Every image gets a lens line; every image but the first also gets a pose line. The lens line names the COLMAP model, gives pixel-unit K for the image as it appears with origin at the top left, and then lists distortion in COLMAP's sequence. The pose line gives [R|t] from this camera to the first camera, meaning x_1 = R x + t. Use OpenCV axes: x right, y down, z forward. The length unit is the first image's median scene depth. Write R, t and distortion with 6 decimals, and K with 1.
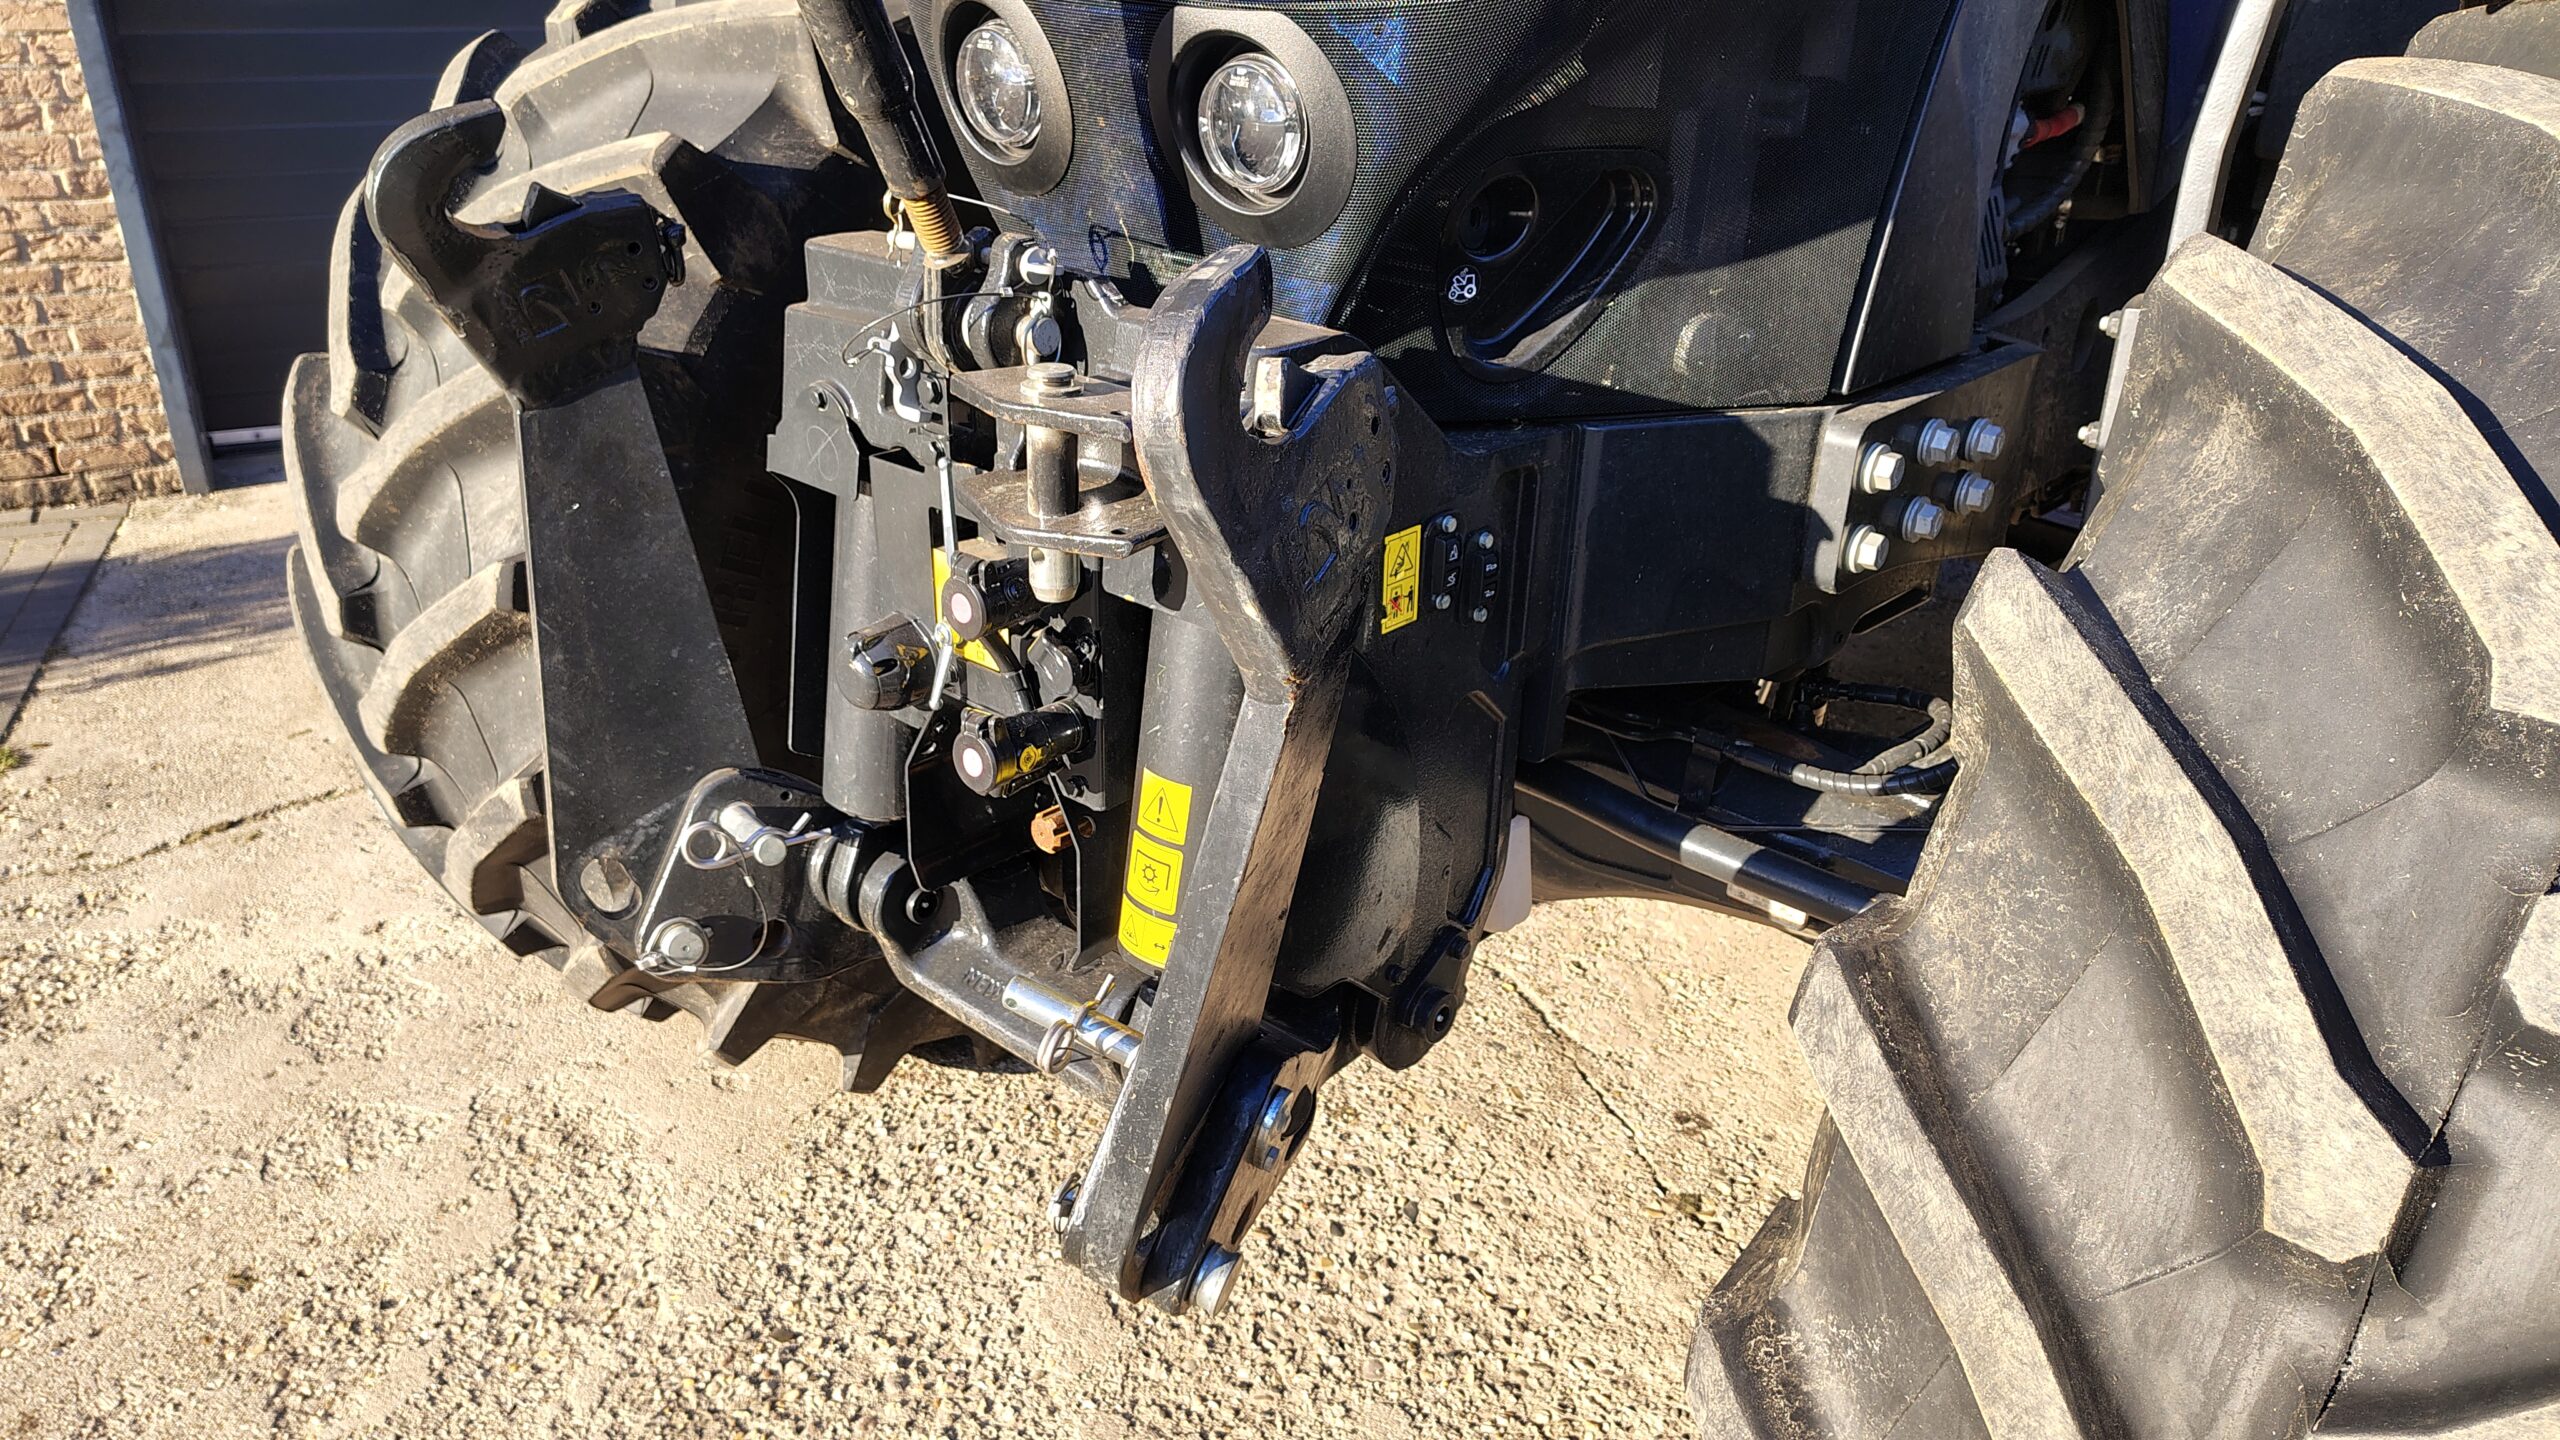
lens RADIAL K [[1764.7, 0, 1270.0], [0, 1764.7, 721.4], [0, 0, 1]] dist [0.046351, -0.053201]
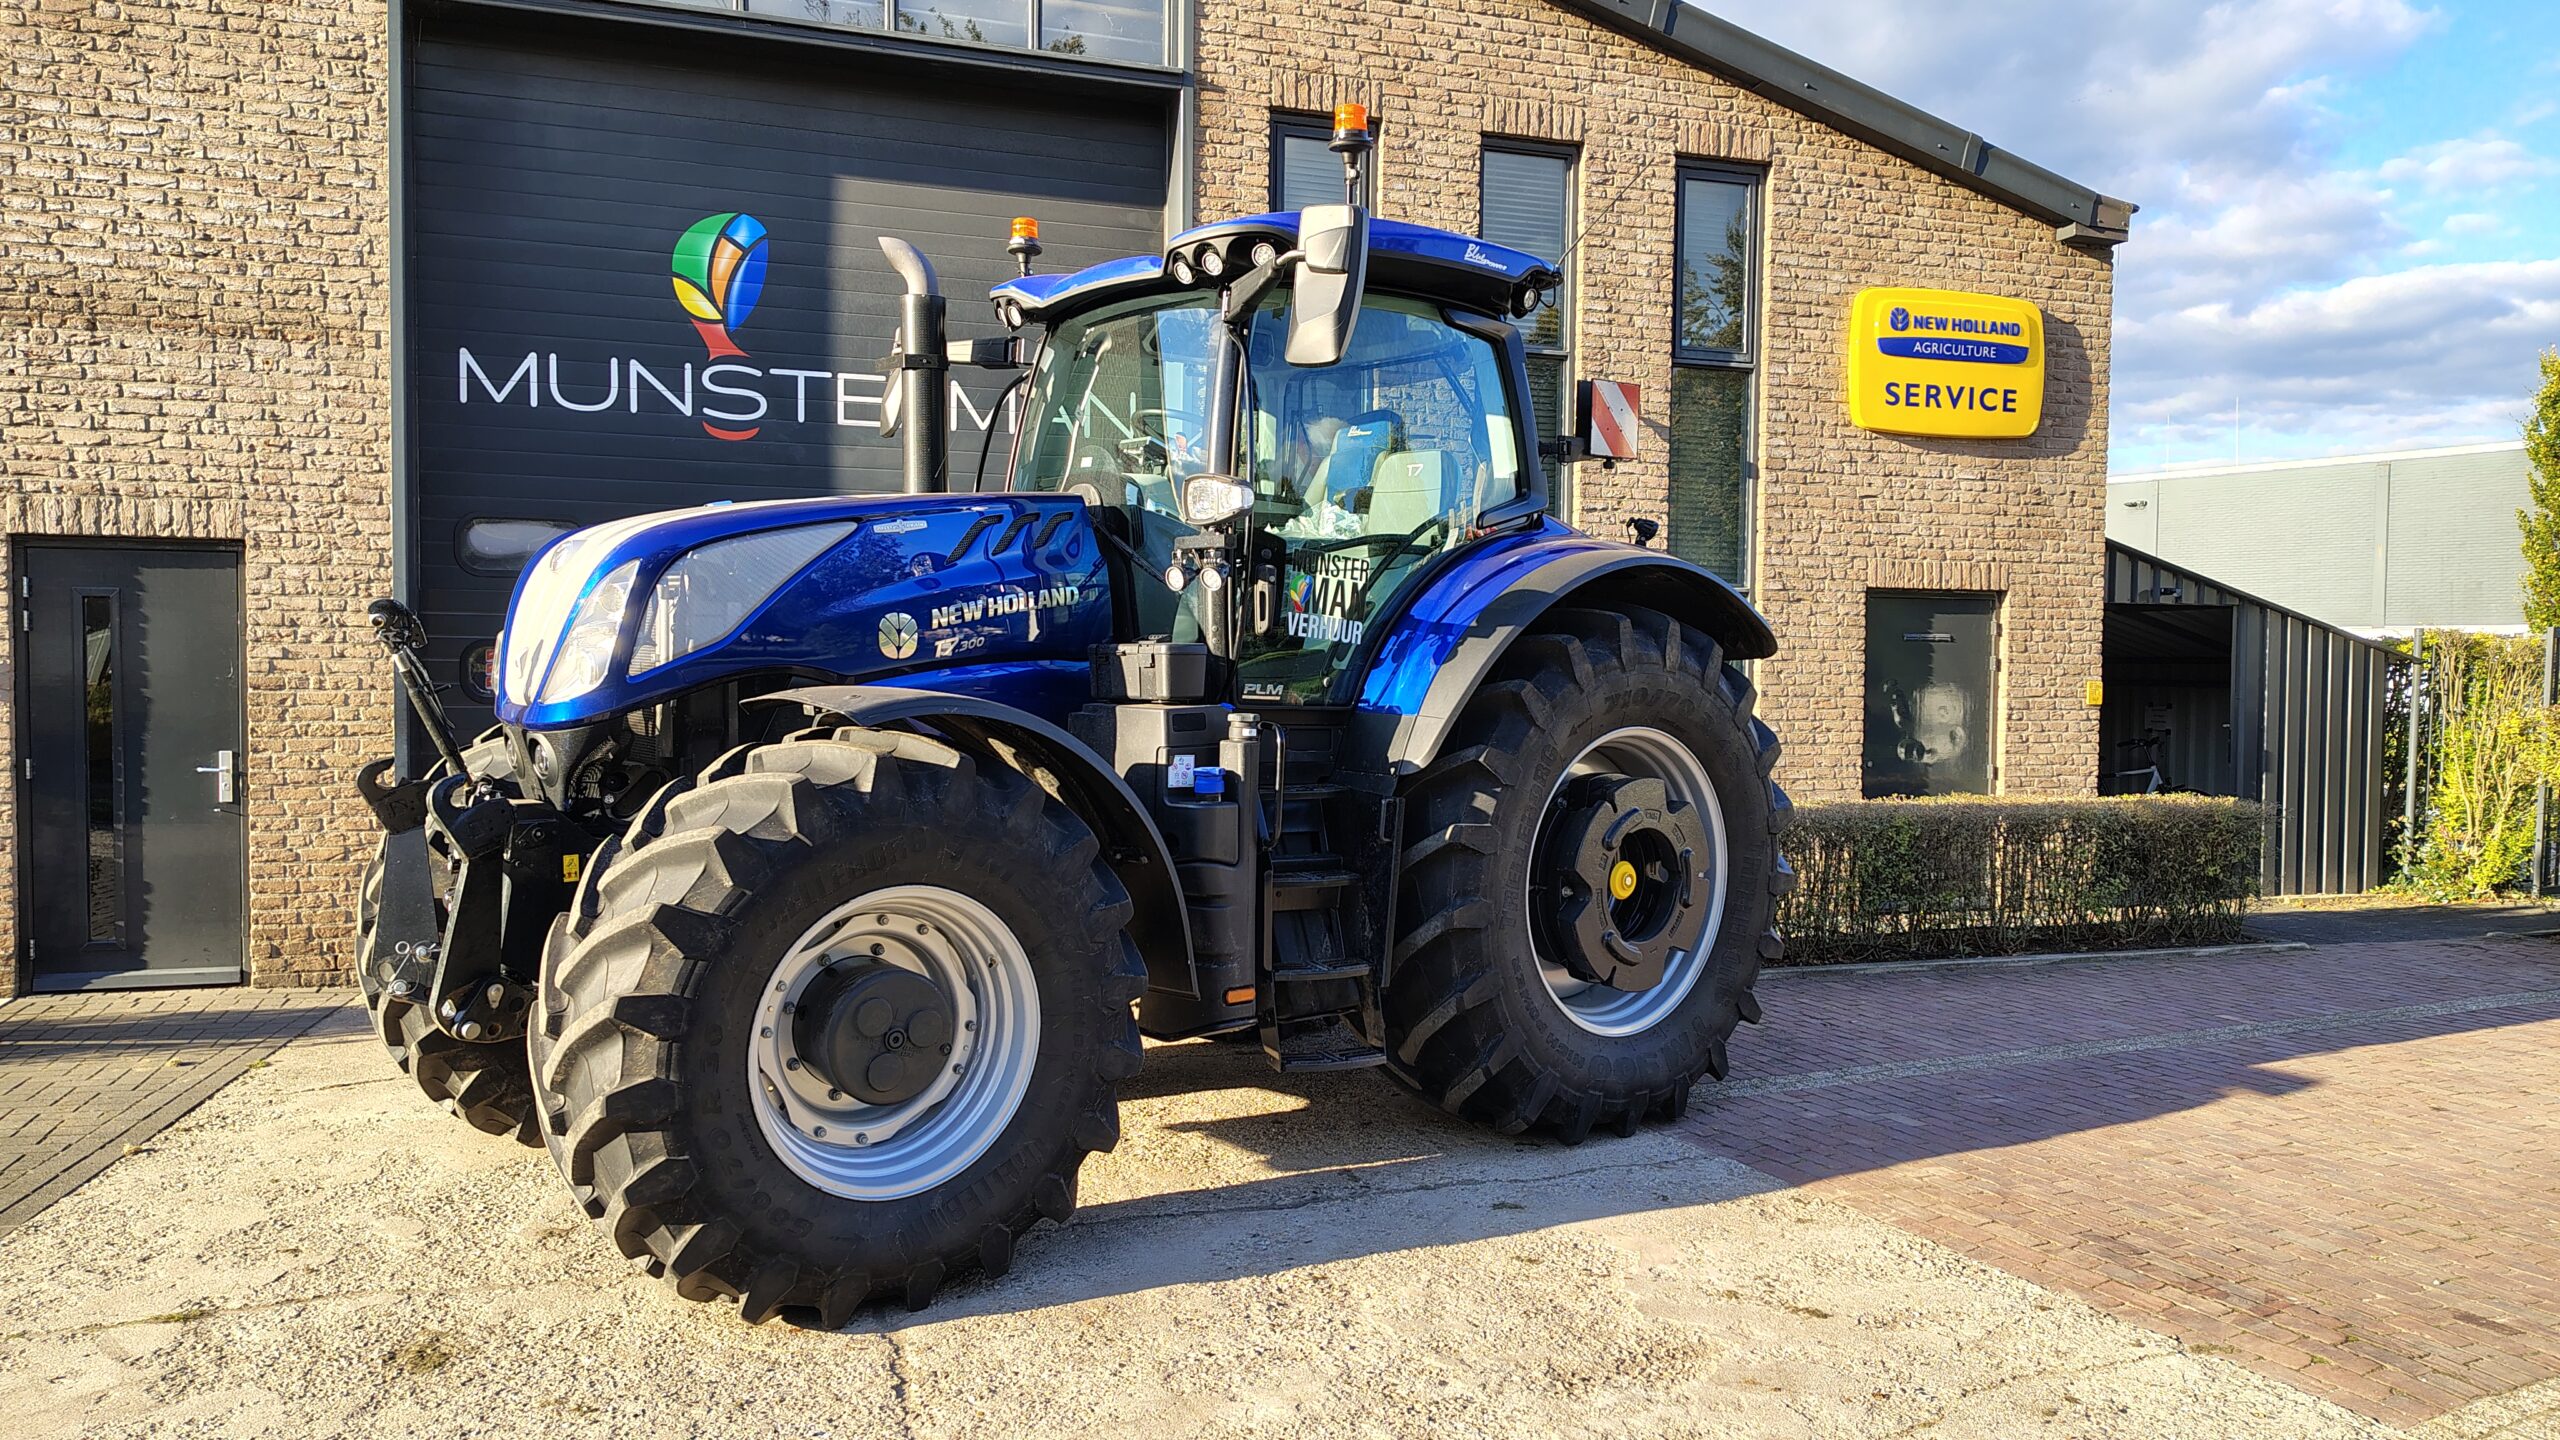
lens RADIAL K [[1751.5, 0, 1243.8], [0, 1751.5, 721.6], [0, 0, 1]] dist [0.088173, -0.126470]
pose [[0.985249, -0.007691, -0.170951, 0.630662], [-0.059153, 0.922099, -0.382406, 0.298763], [0.160575, 0.386877, 0.908043, -0.703262]]
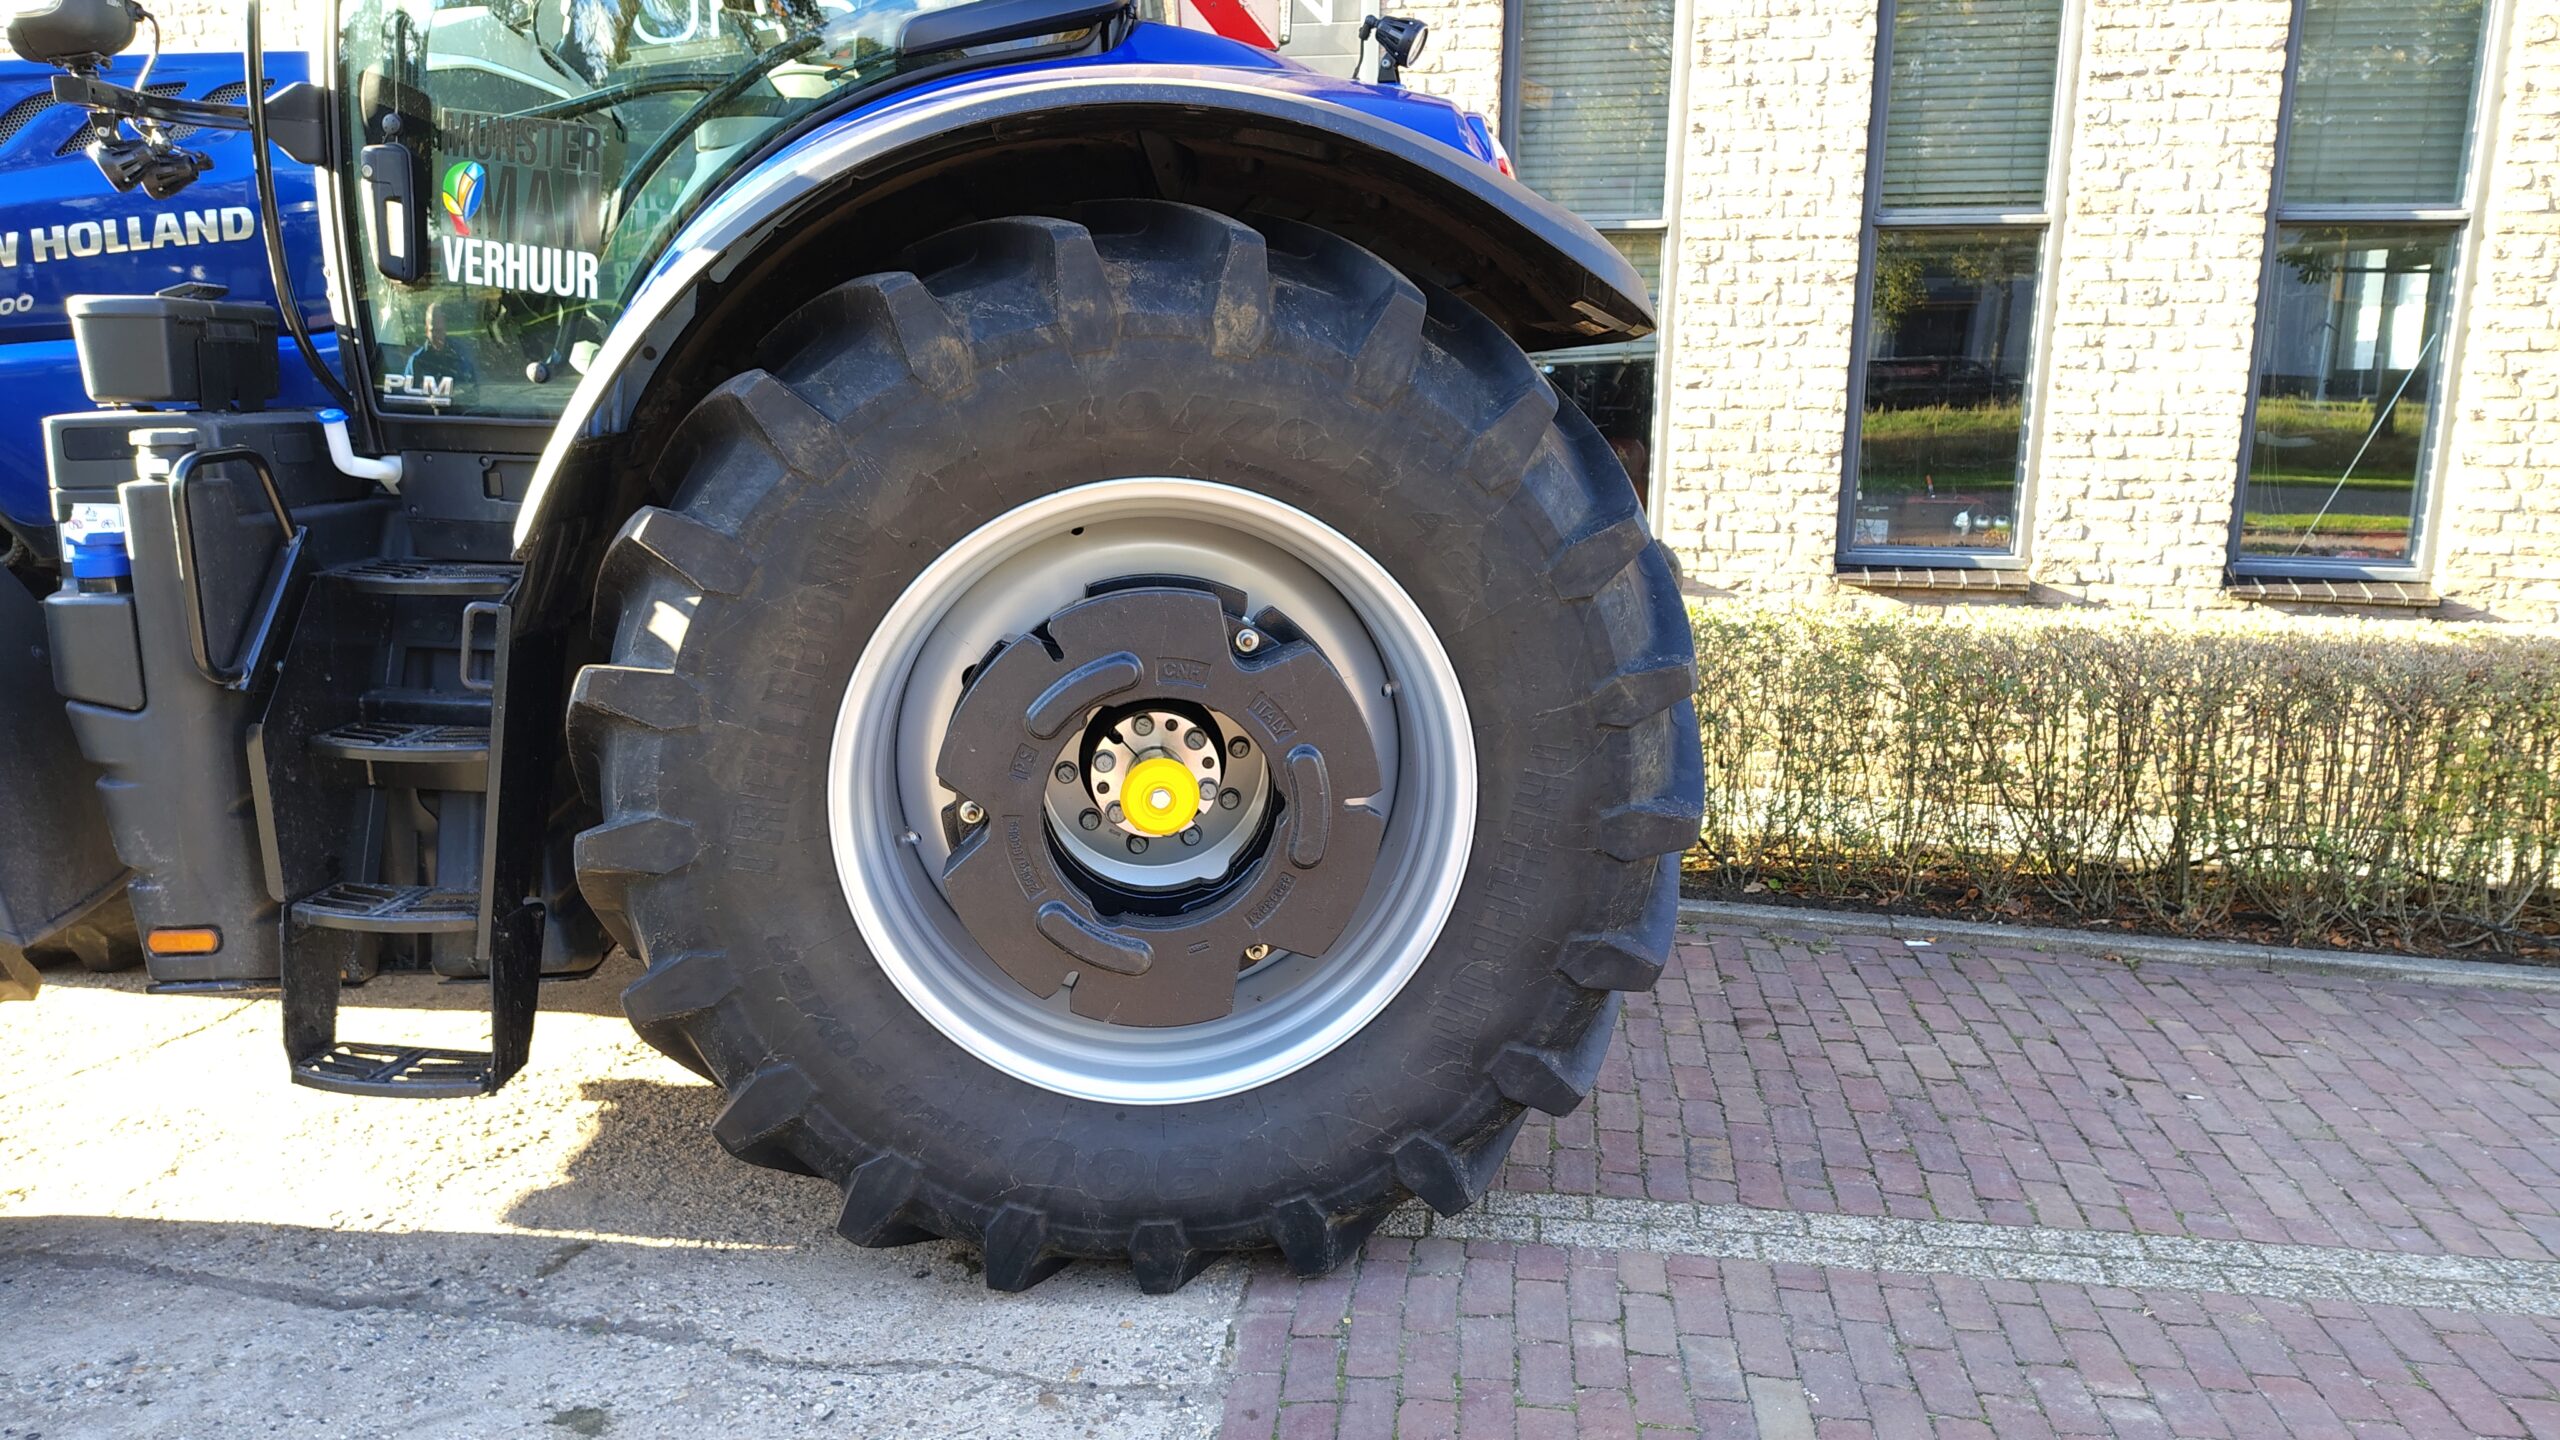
lens RADIAL K [[1764.7, 0, 1270.0], [0, 1764.7, 721.4], [0, 0, 1]] dist [0.046351, -0.053201]
pose [[0.743236, 0.119031, -0.658355, 1.170198], [-0.272716, 0.952481, -0.135667, -0.091140], [0.610923, 0.280376, 0.740380, 0.193926]]
